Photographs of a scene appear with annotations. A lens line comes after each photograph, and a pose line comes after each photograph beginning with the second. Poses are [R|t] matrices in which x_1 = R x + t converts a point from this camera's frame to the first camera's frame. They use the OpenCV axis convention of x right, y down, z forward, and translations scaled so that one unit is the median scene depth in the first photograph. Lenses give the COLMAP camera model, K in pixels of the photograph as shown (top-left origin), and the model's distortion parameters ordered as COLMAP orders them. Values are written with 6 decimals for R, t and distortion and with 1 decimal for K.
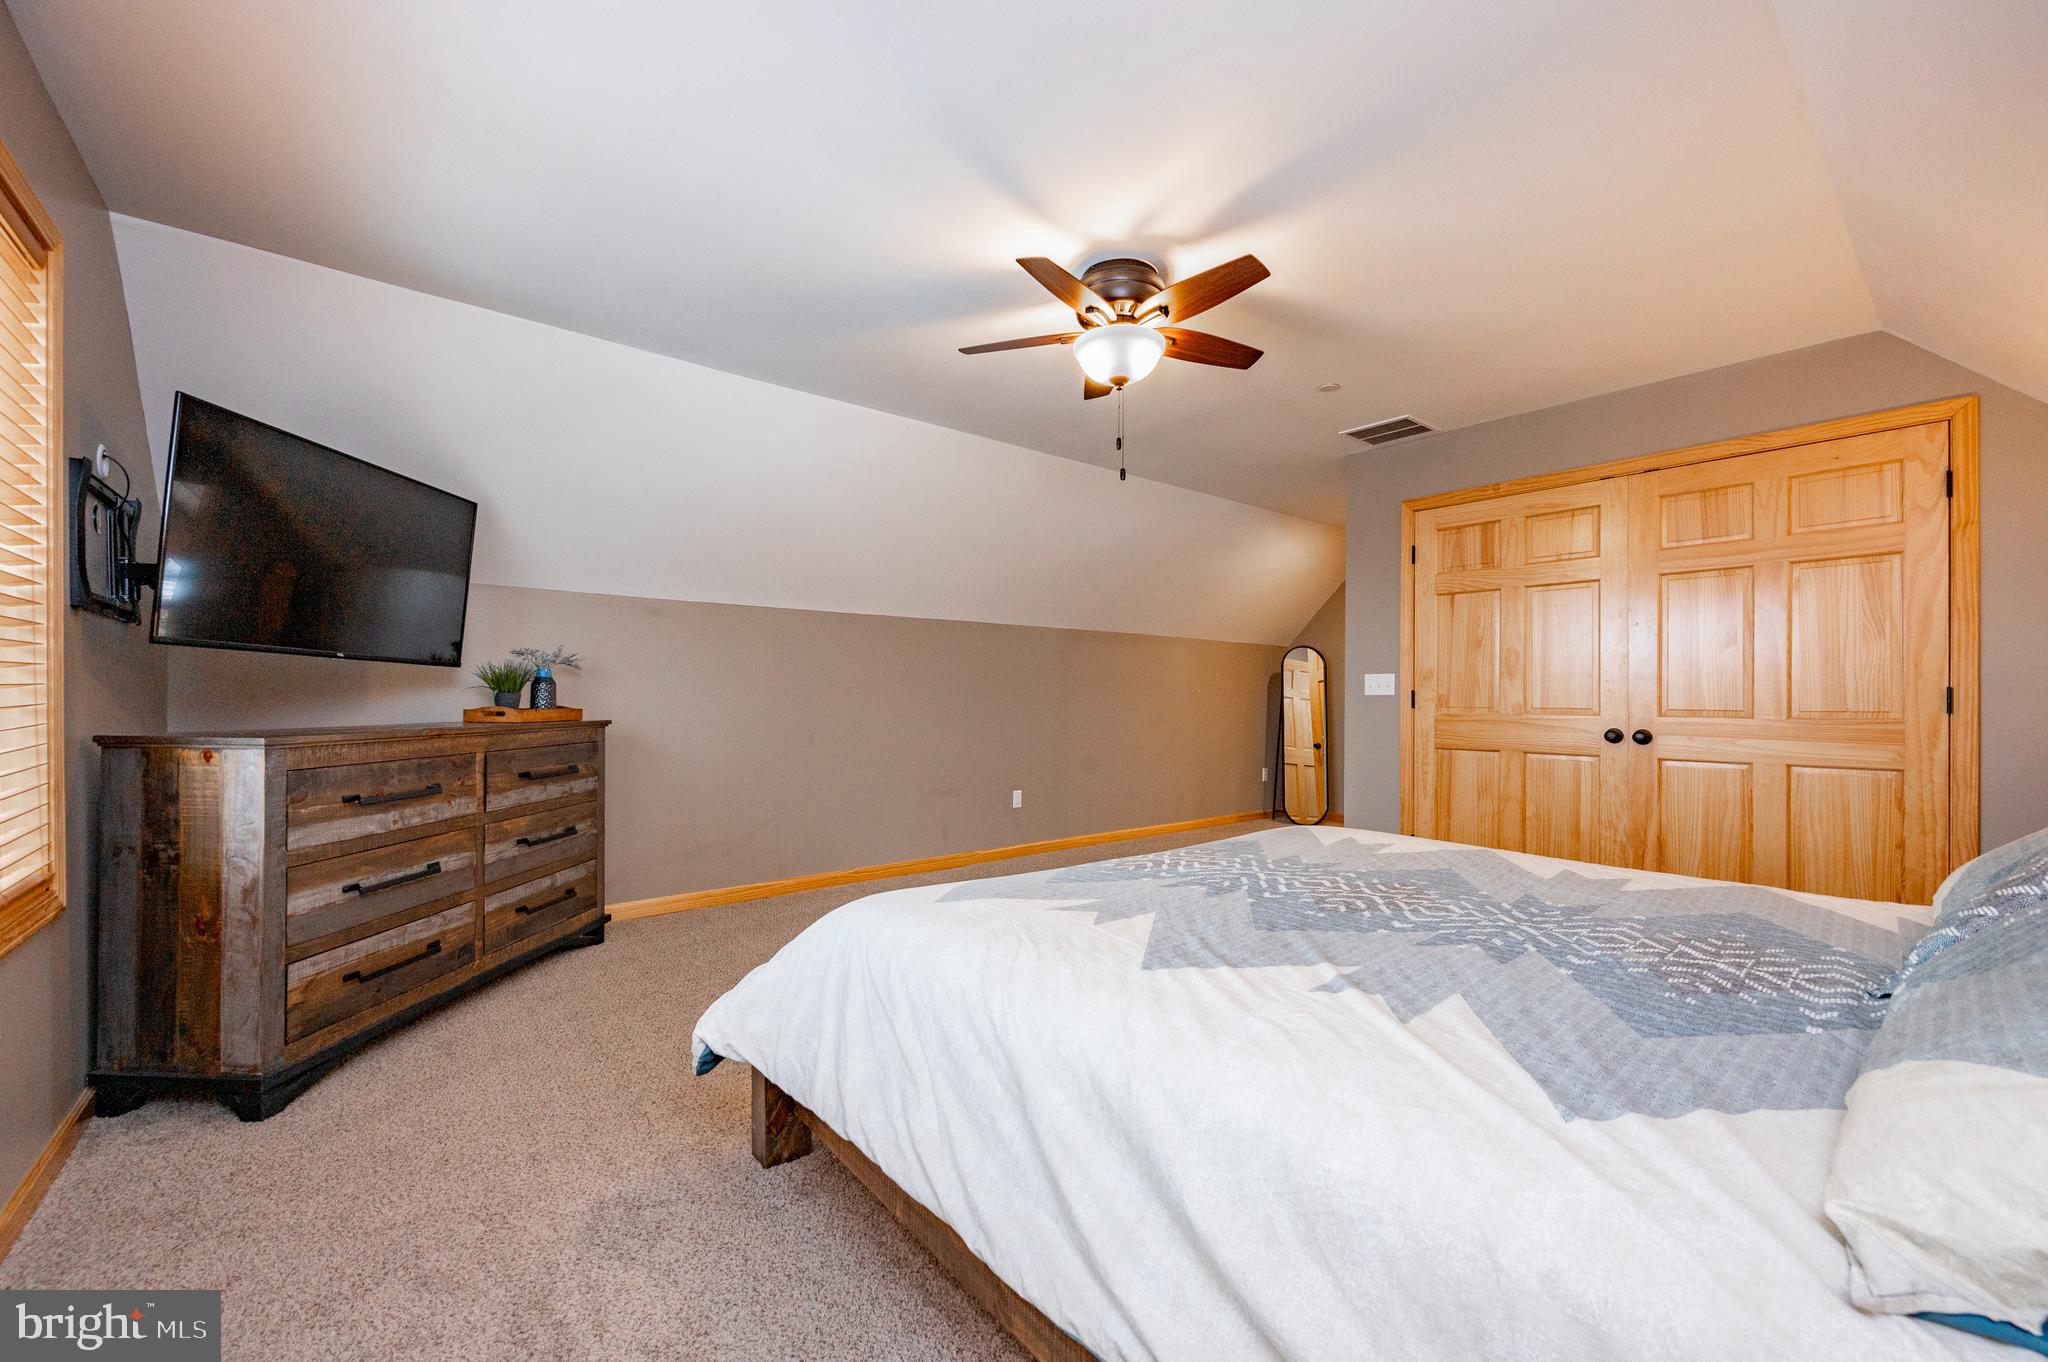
lens RADIAL K [[836.0, 0, 1024.0], [0, 836.0, 681.0], [0, 0, 1]] dist [0.000243, -0.000232]
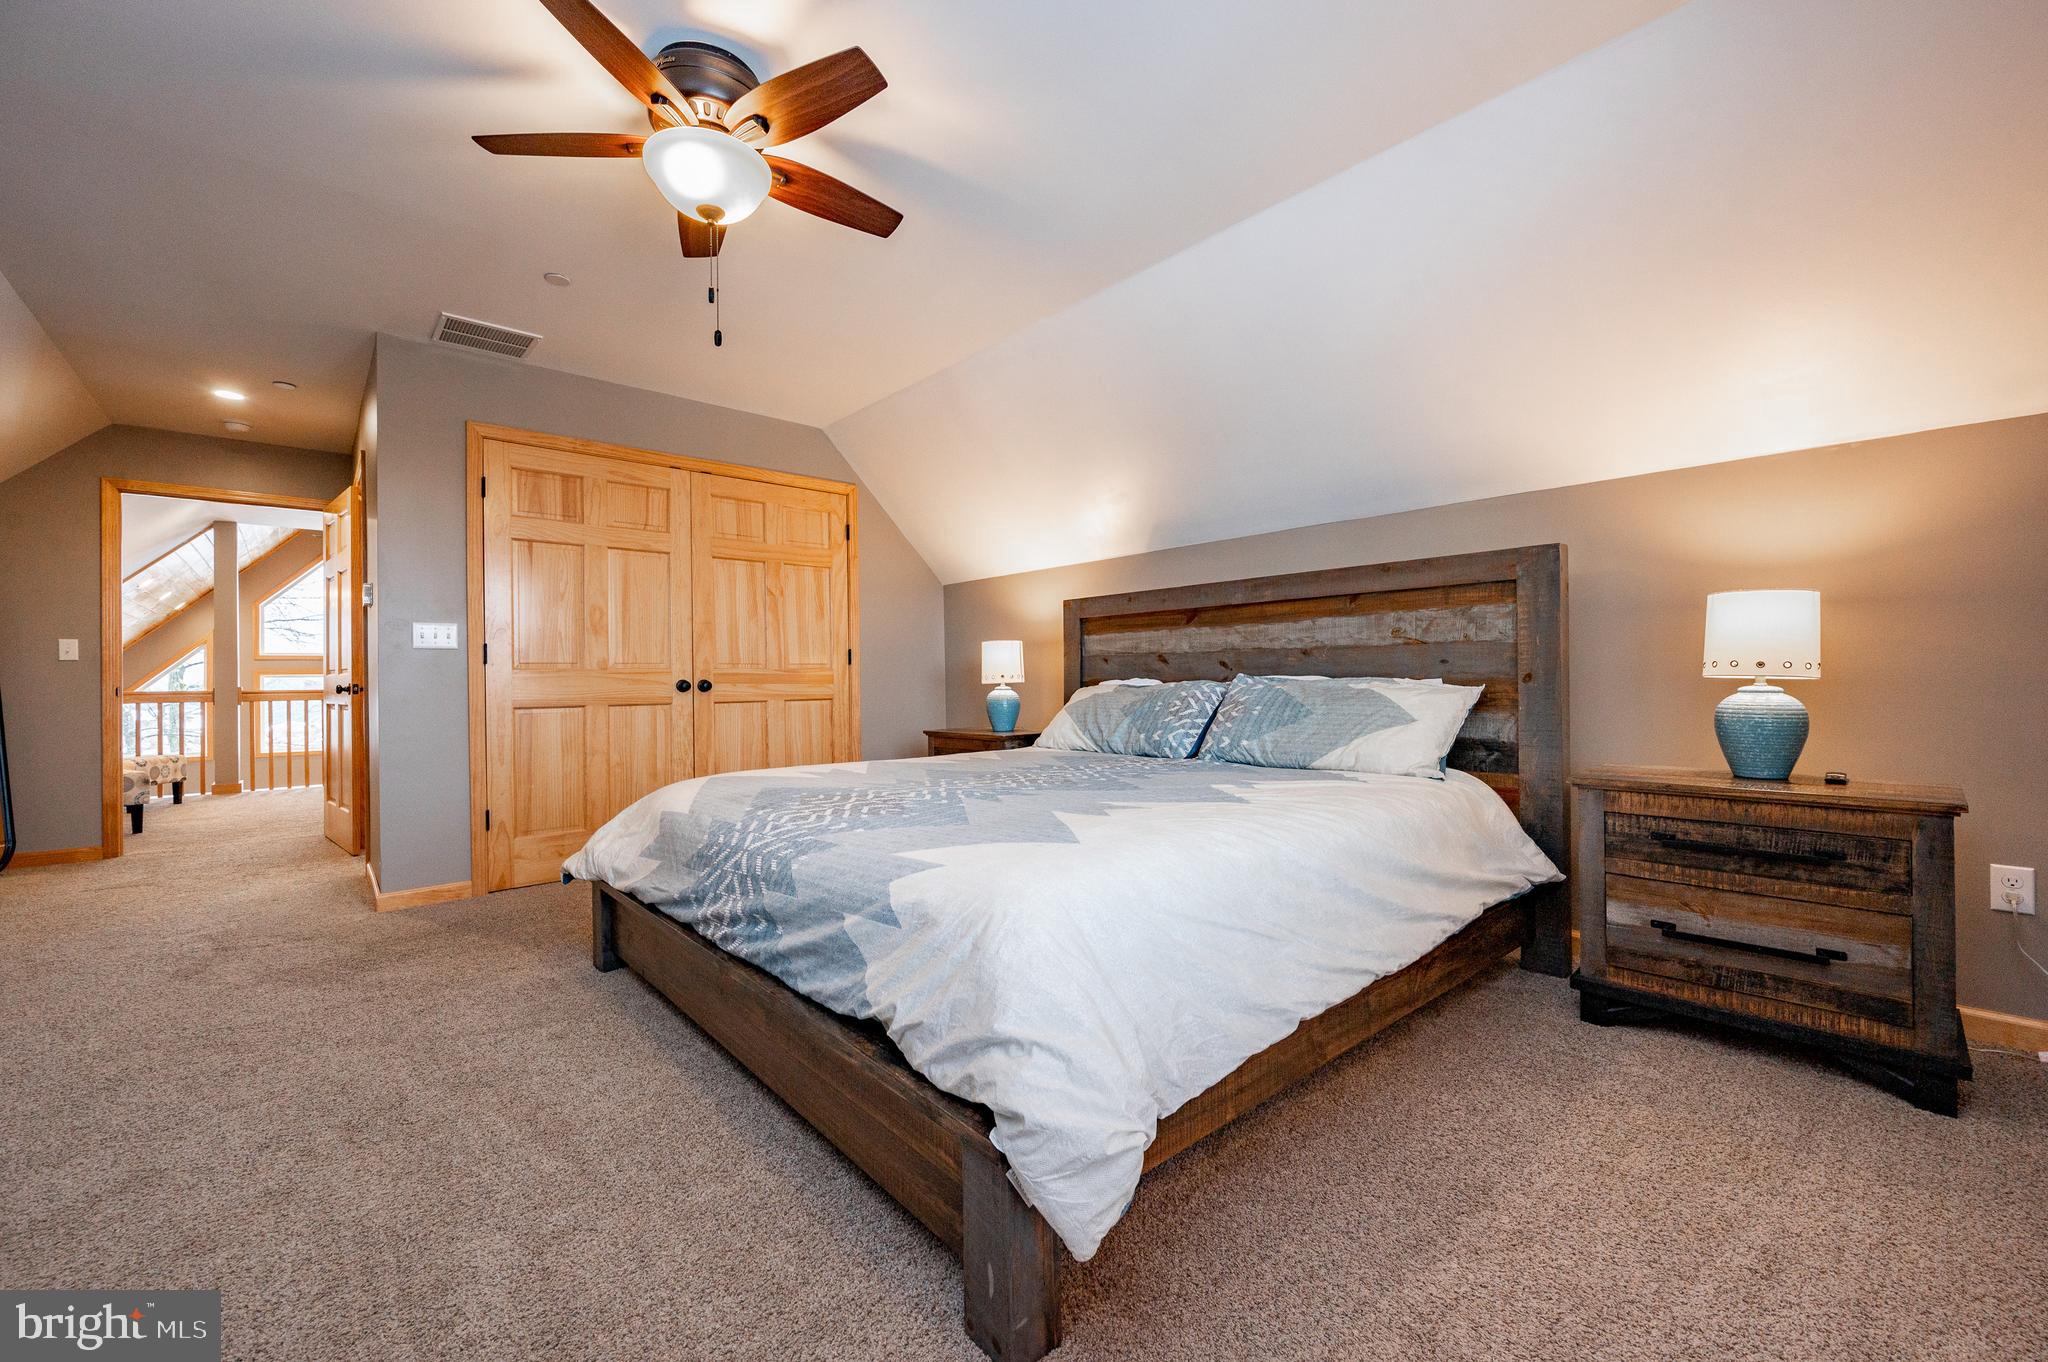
lens RADIAL K [[836.0, 0, 1024.0], [0, 836.0, 681.0], [0, 0, 1]] dist [0.000243, -0.000232]
pose [[-0.039960, -0.004373, 0.999192, -0.506761], [-0.008349, 0.999957, 0.004043, 0.049457], [-0.999166, -0.008181, -0.039995, 0.556467]]
